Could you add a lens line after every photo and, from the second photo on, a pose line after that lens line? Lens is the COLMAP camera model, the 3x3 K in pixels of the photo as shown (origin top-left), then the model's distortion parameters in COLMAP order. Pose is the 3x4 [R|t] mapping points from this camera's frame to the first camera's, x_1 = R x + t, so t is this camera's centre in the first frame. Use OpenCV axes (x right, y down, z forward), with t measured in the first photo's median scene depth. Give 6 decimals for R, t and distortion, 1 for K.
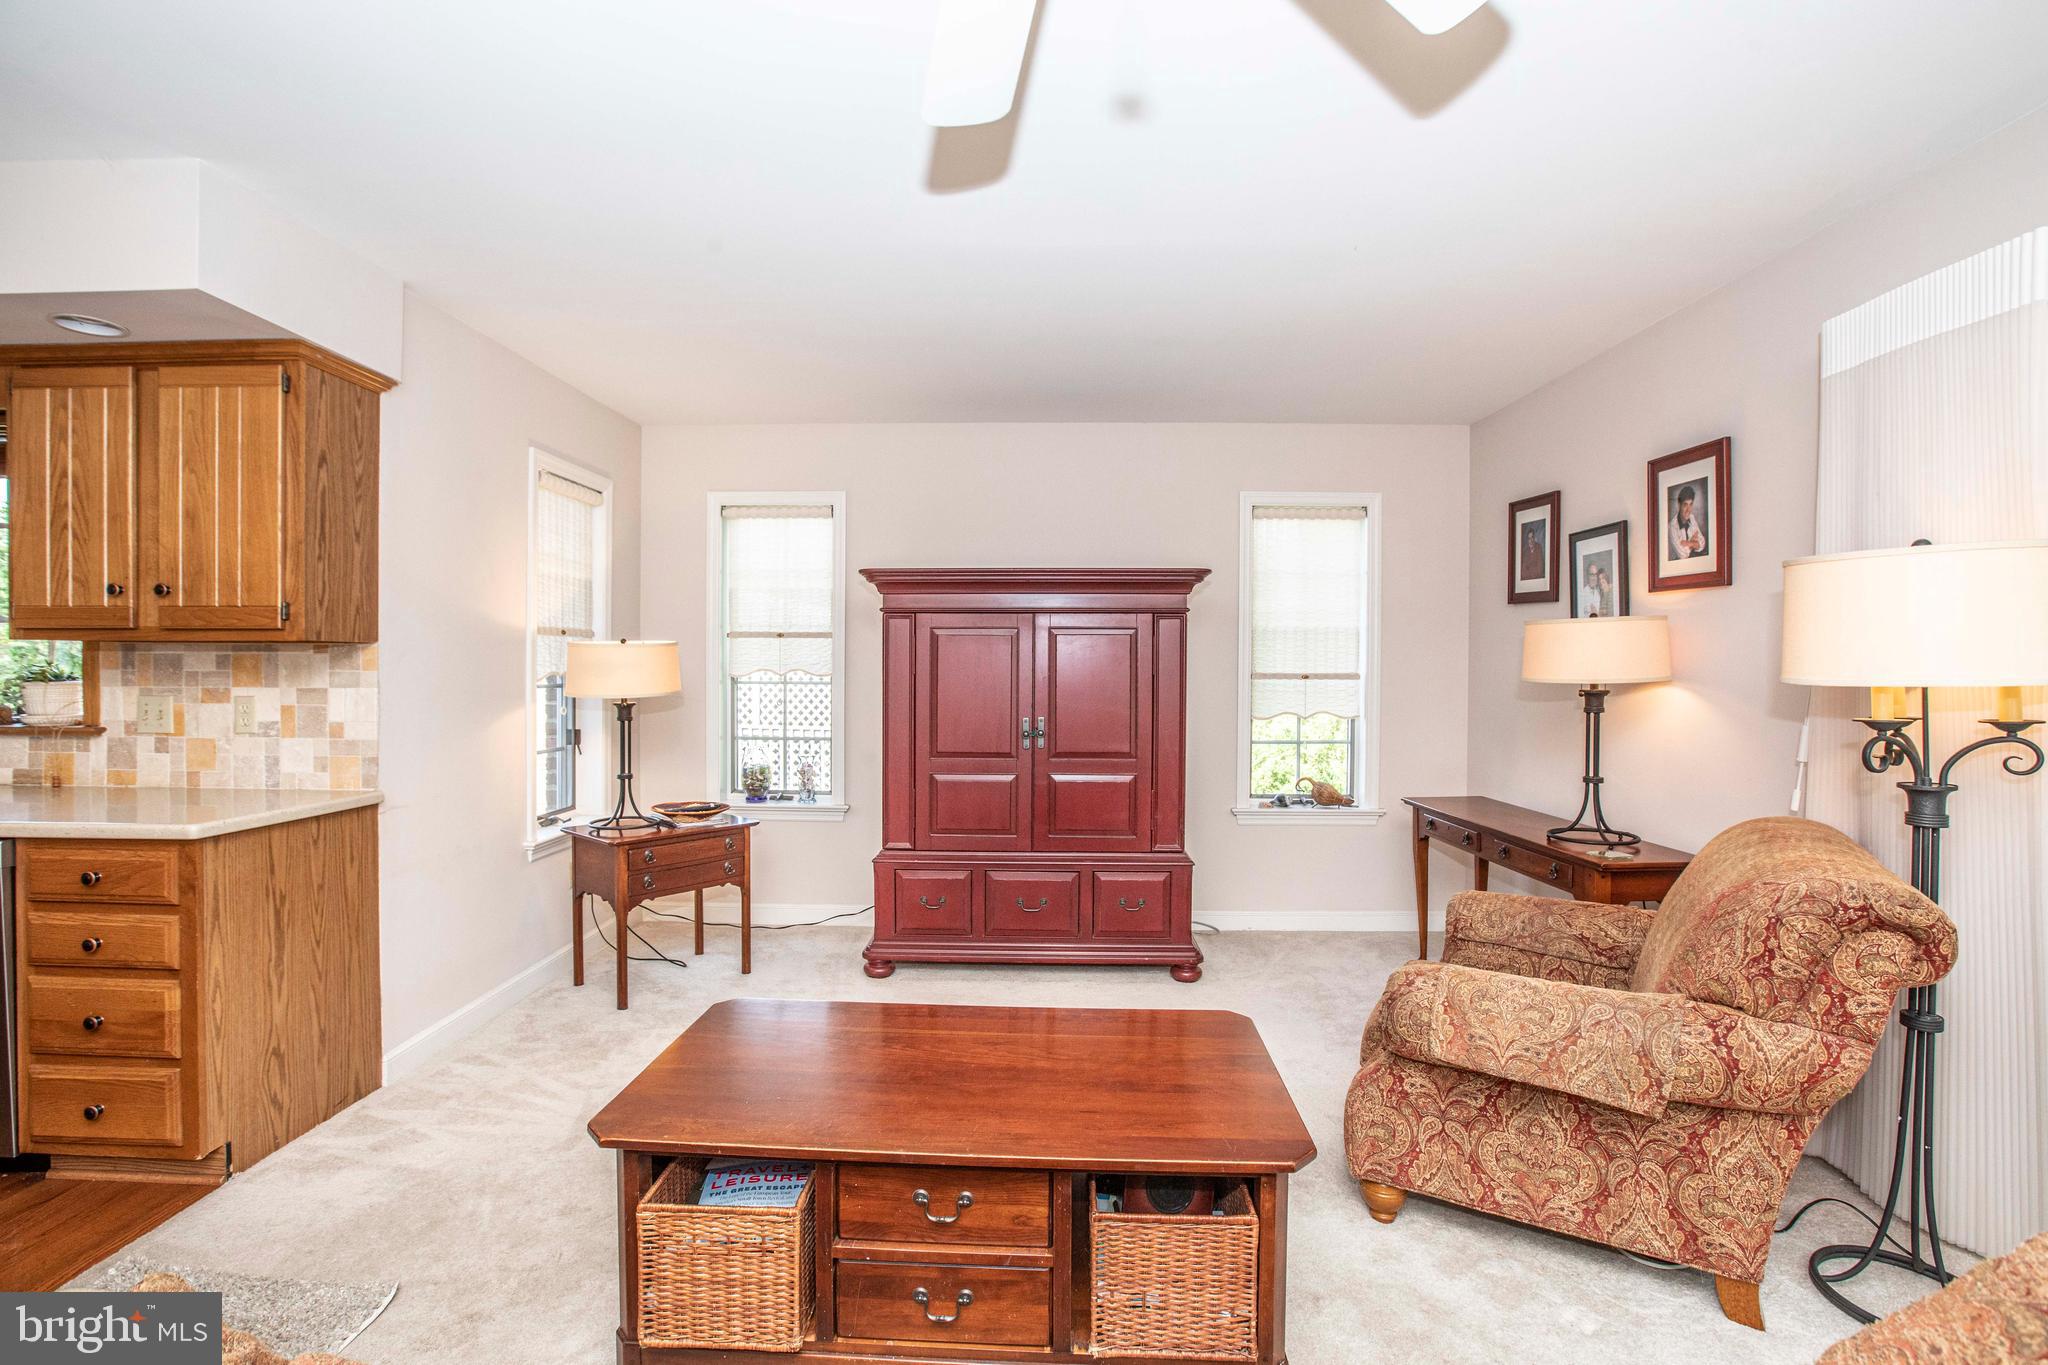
lens RADIAL K [[929.9, 0, 1023.1], [0, 929.9, 678.6], [0, 0, 1]] dist [-0.050060, 0.015068]
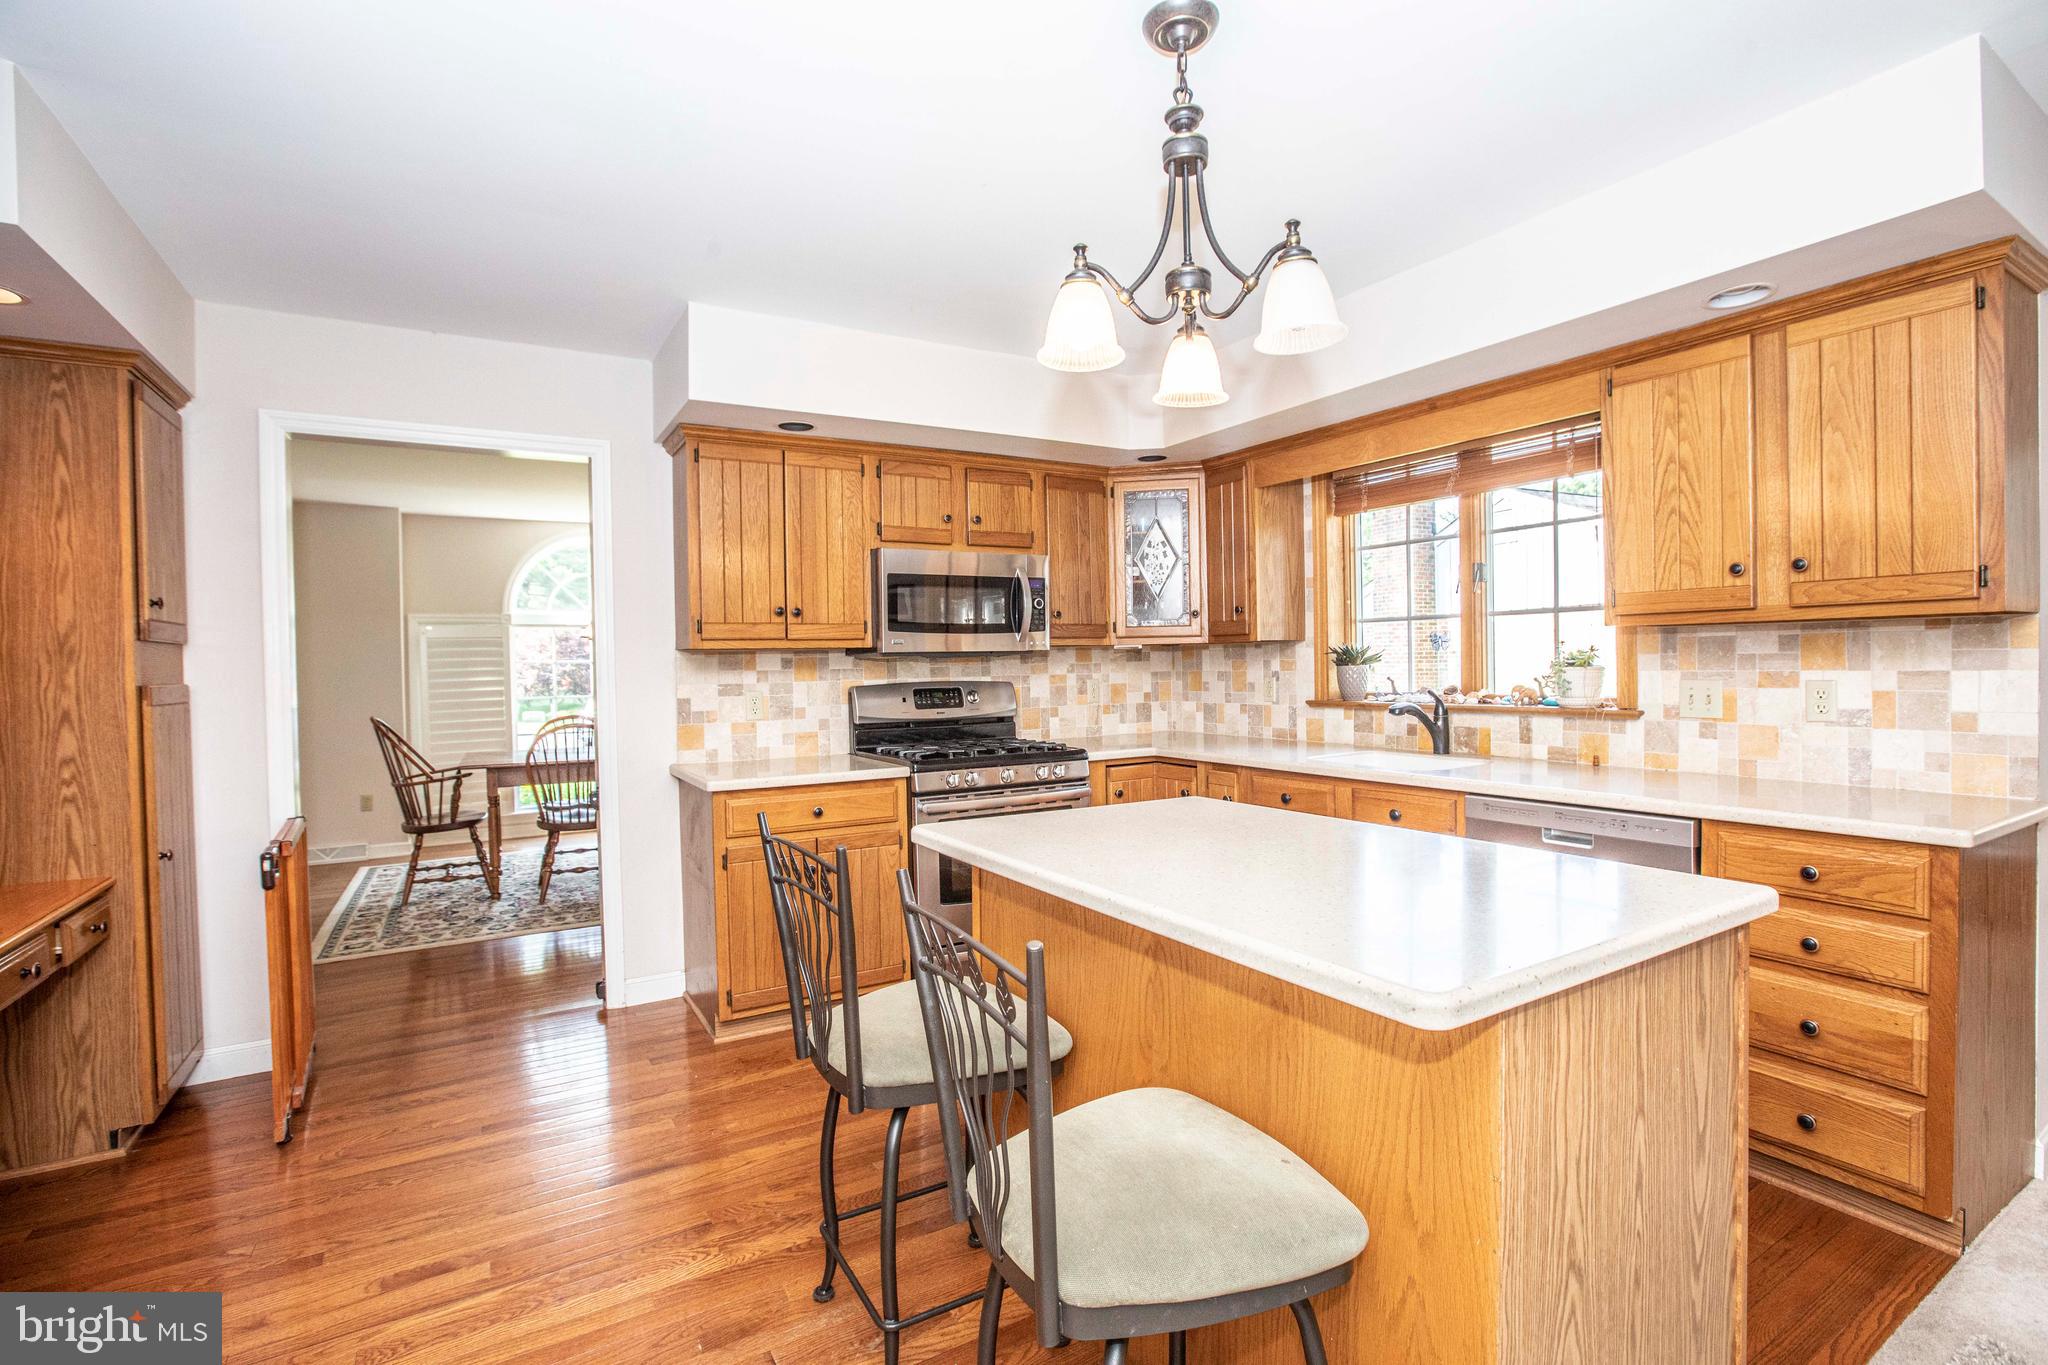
lens RADIAL K [[929.9, 0, 1020.0], [0, 929.9, 677.3], [0, 0, 1]] dist [-0.050060, 0.015068]
pose [[0.536769, -0.000192, -0.843729, -0.532183], [0.009605, 0.999937, 0.005883, 0.003723], [0.843674, -0.011262, 0.536737, -0.154900]]
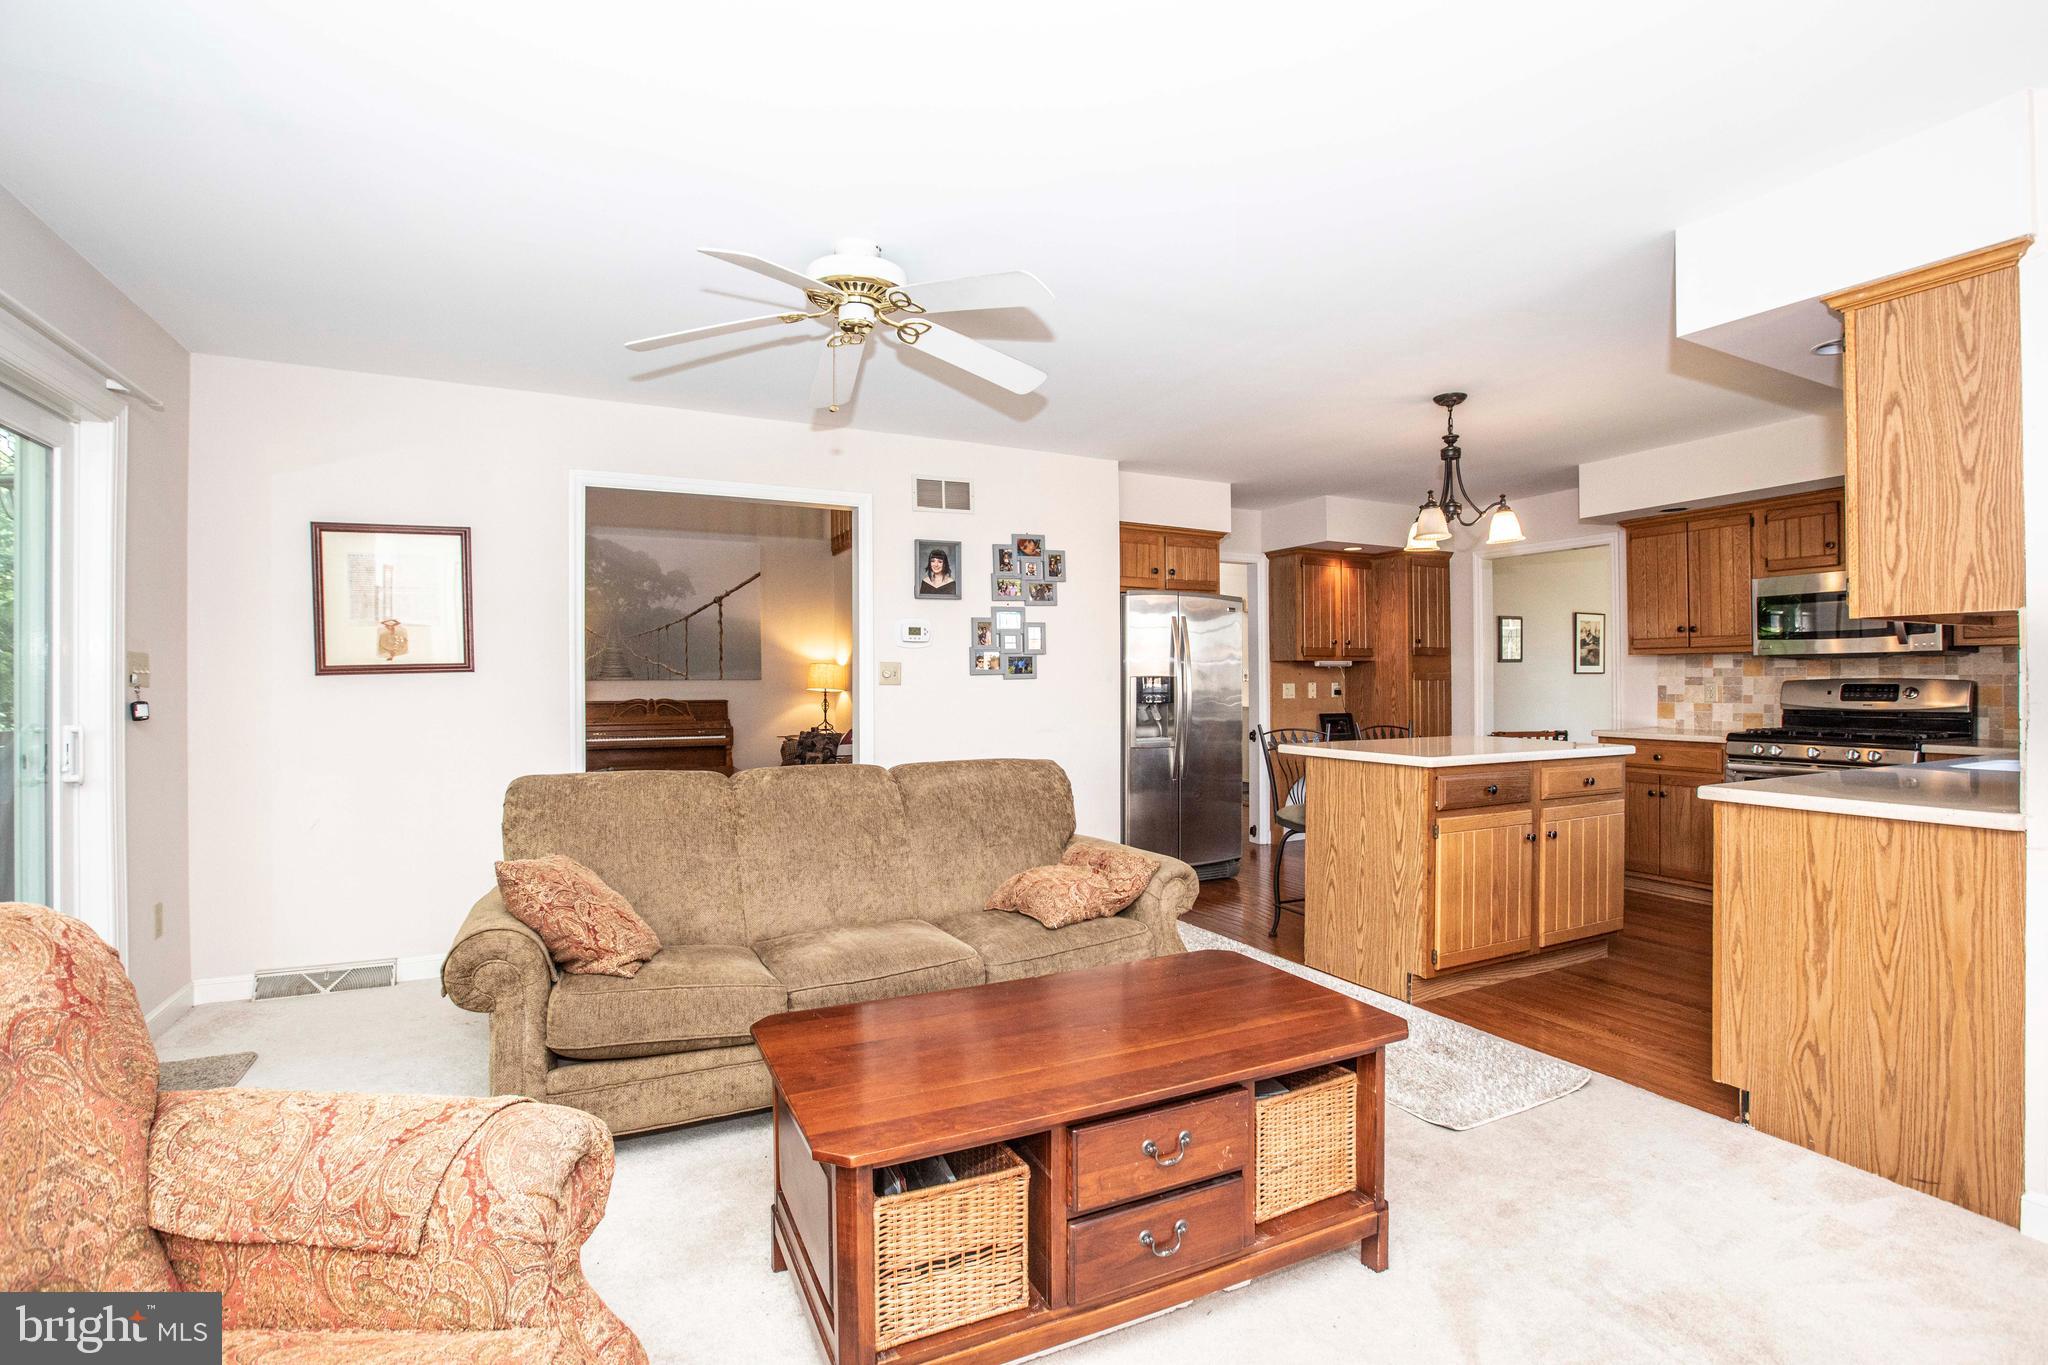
lens RADIAL K [[929.9, 0, 1016.3], [0, 929.9, 683.5], [0, 0, 1]] dist [-0.050060, 0.015068]
pose [[-0.878663, 0.002907, -0.477433, 0.319565], [-0.002669, 0.999936, 0.011001, 0.013300], [0.477434, 0.010941, -0.878599, 1.210174]]
